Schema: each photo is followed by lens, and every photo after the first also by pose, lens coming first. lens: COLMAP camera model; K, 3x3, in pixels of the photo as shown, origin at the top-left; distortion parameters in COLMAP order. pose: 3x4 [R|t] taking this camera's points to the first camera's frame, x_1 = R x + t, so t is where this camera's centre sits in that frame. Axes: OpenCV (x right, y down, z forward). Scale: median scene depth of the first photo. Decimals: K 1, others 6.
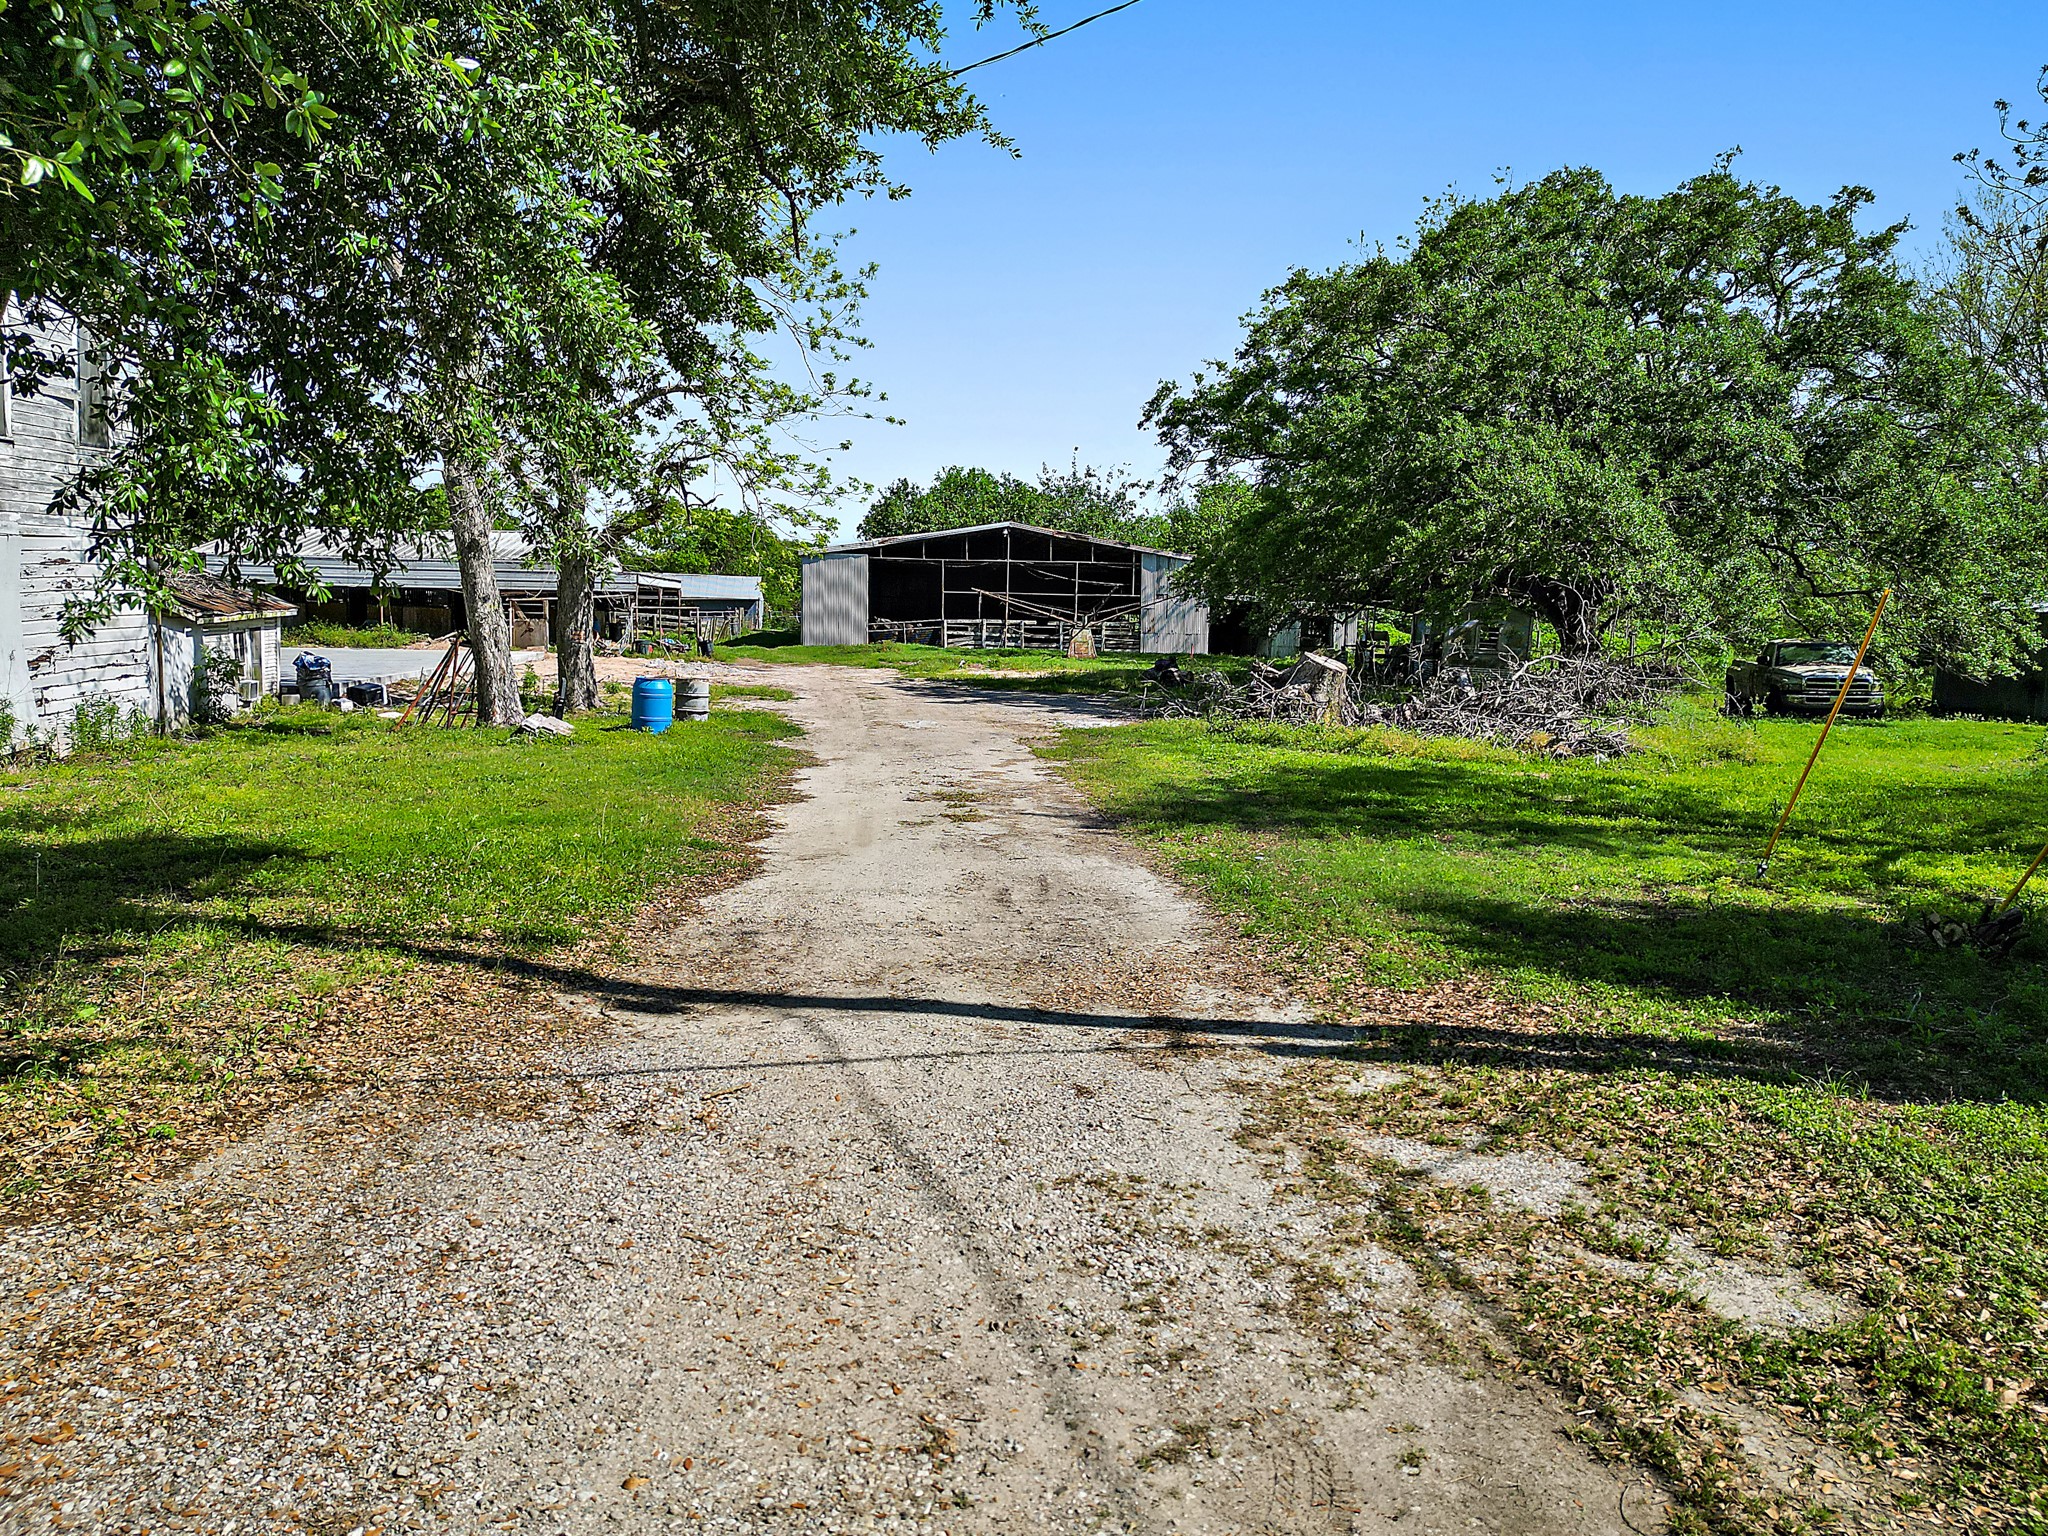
lens RADIAL K [[1431.0, 0, 979.7], [0, 1431.0, 767.0], [0, 0, 1]] dist [0.082289, -0.064282]
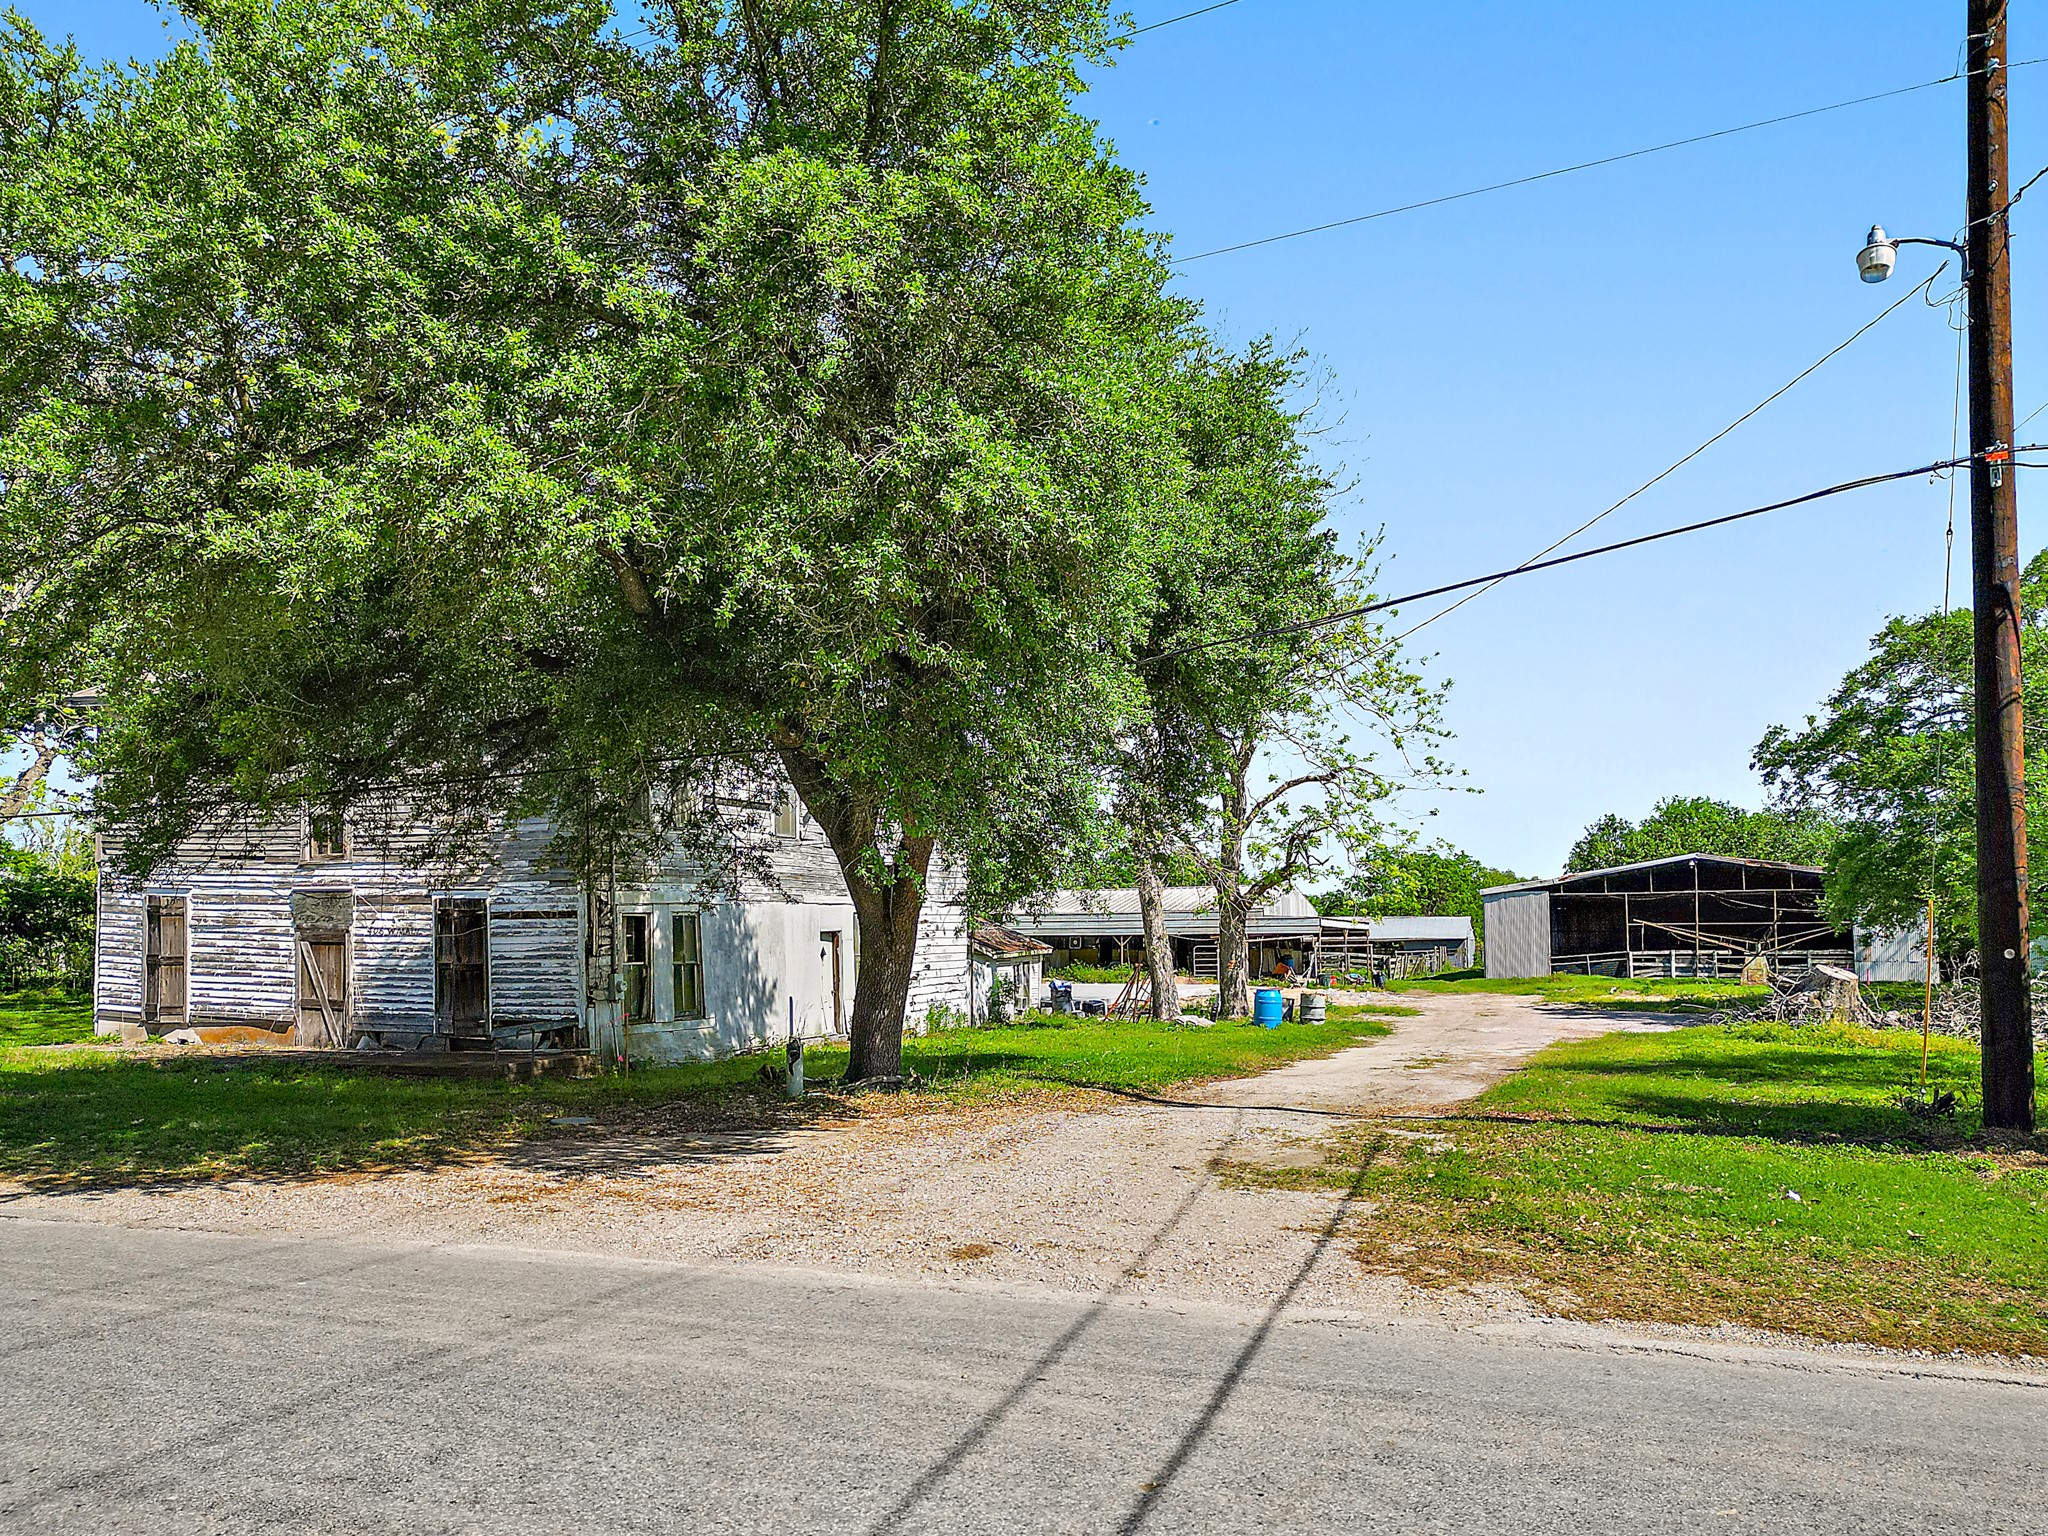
lens RADIAL K [[1475.6, 0, 1024.0], [0, 1475.6, 768.0], [0, 0, 1]] dist [0.072269, -0.077932]
pose [[0.889829, -0.082310, -0.448809, 0.132430], [-0.024277, 0.973662, -0.226700, 0.035431], [0.455648, 0.212620, 0.864394, -0.239867]]
